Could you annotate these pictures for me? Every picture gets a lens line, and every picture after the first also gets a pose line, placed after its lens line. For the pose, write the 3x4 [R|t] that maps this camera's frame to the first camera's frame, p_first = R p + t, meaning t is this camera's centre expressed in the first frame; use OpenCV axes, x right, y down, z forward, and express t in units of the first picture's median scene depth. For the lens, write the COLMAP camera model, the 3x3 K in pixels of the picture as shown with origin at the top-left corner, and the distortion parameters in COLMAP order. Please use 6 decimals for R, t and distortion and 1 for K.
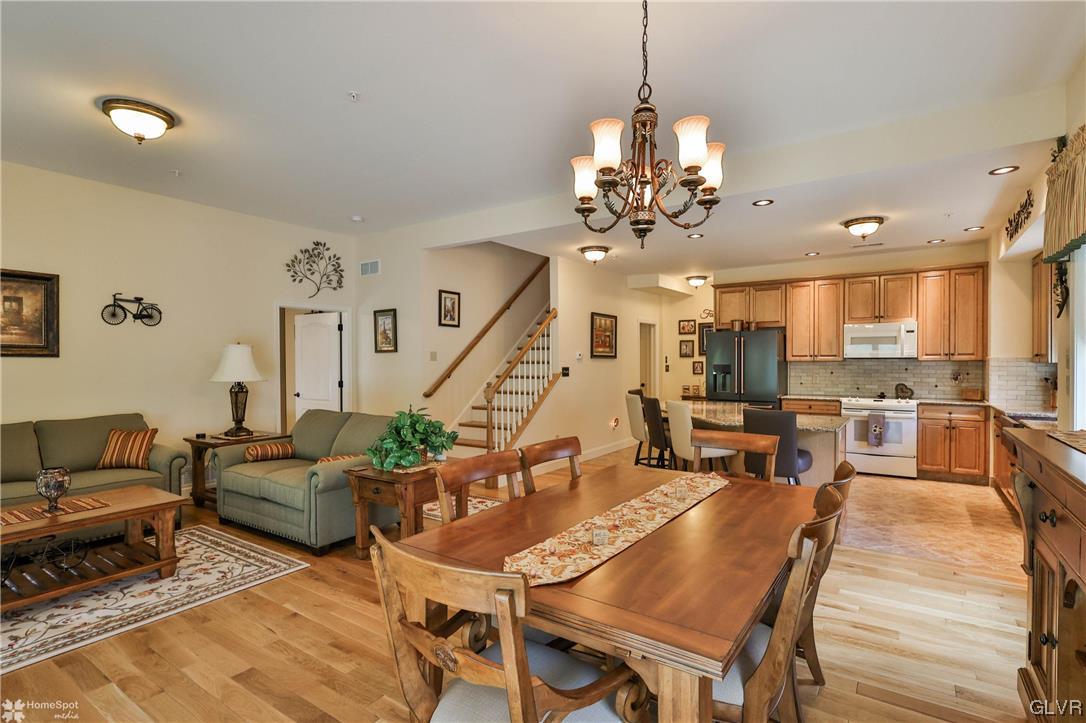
lens RADIAL K [[535.9, 0, 537.8], [0, 535.9, 368.7], [0, 0, 1]] dist [-0.002887, 0.002178]
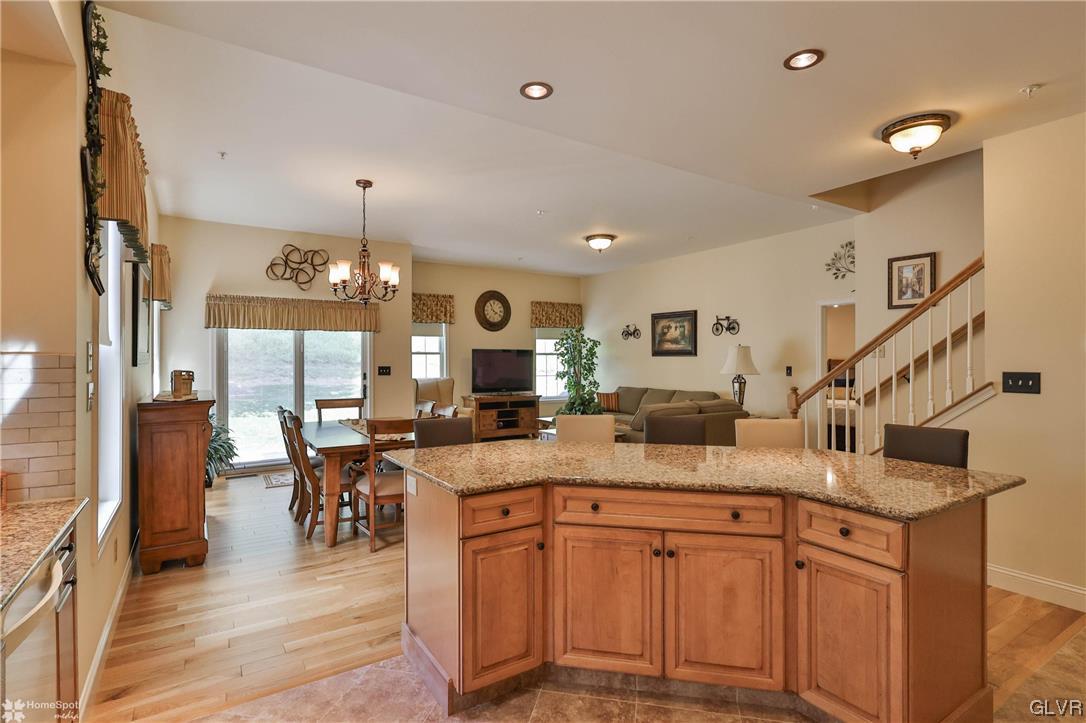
lens RADIAL K [[535.9, 0, 542.0], [0, 535.9, 358.8], [0, 0, 1]] dist [-0.002887, 0.002178]
pose [[-0.380900, 0.001844, -0.924614, 0.689461], [-0.010199, 0.999929, 0.006196, -0.013631], [0.924560, 0.011790, -0.380854, 0.880585]]
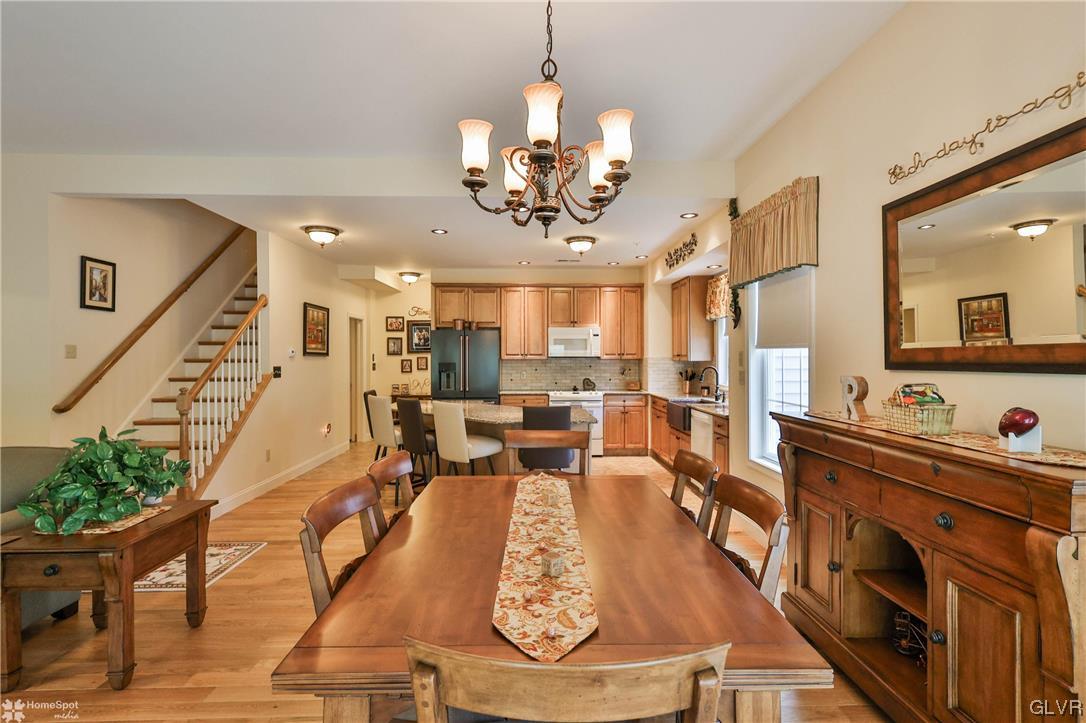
lens RADIAL K [[535.9, 0, 546.2], [0, 535.9, 359.0], [0, 0, 1]] dist [-0.002887, 0.002178]
pose [[0.801878, 0.001288, 0.597487, -0.120945], [0.006781, 0.999914, -0.011256, -0.002517], [-0.597450, 0.013077, 0.801800, 0.093261]]
